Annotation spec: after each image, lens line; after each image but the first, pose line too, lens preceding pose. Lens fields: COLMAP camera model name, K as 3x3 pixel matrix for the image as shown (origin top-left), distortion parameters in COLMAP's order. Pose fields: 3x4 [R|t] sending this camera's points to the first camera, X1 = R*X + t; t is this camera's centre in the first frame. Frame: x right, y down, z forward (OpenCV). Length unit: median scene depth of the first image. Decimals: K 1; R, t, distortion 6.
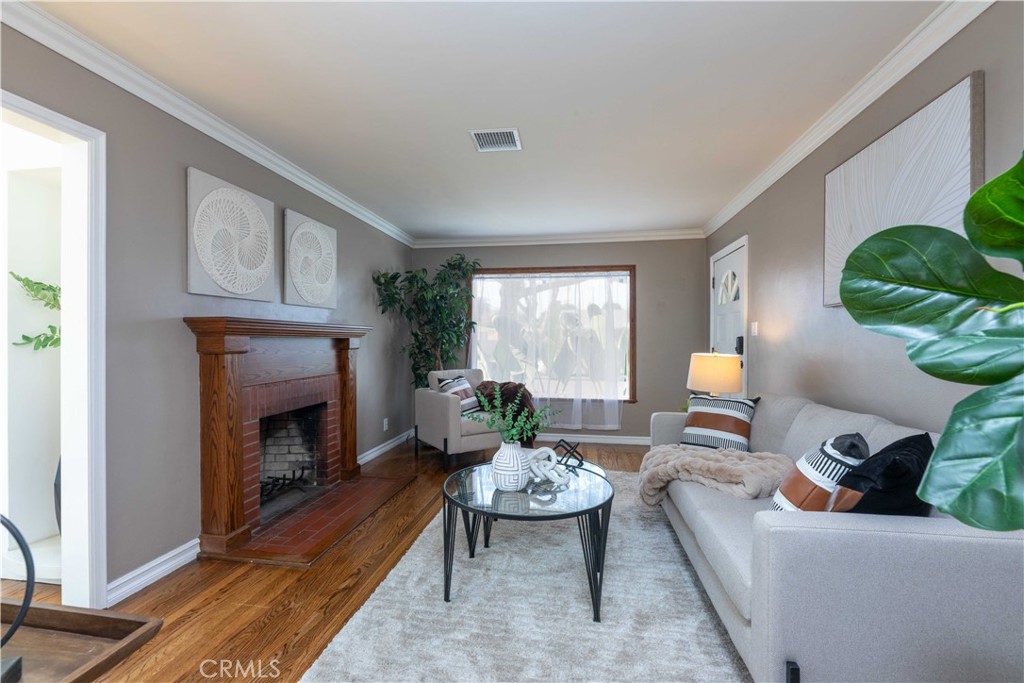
lens RADIAL K [[469.2, 0, 510.9], [0, 469.2, 343.7], [0, 0, 1]] dist [-0.000795, -0.000406]
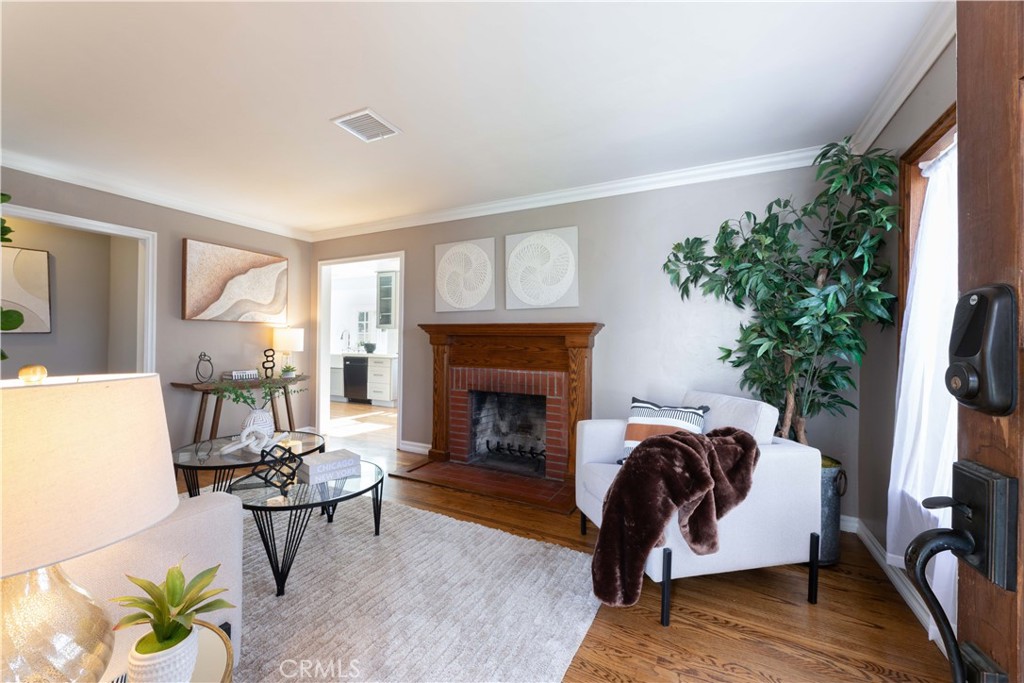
lens RADIAL K [[417.1, 0, 511.7], [0, 417.1, 338.2], [0, 0, 1]] dist [0.000180, -0.000052]
pose [[-0.330225, -0.014341, -0.943793, 0.632492], [-0.021915, 0.999732, -0.007523, 0.001732], [0.943648, 0.018199, -0.330451, 1.480244]]
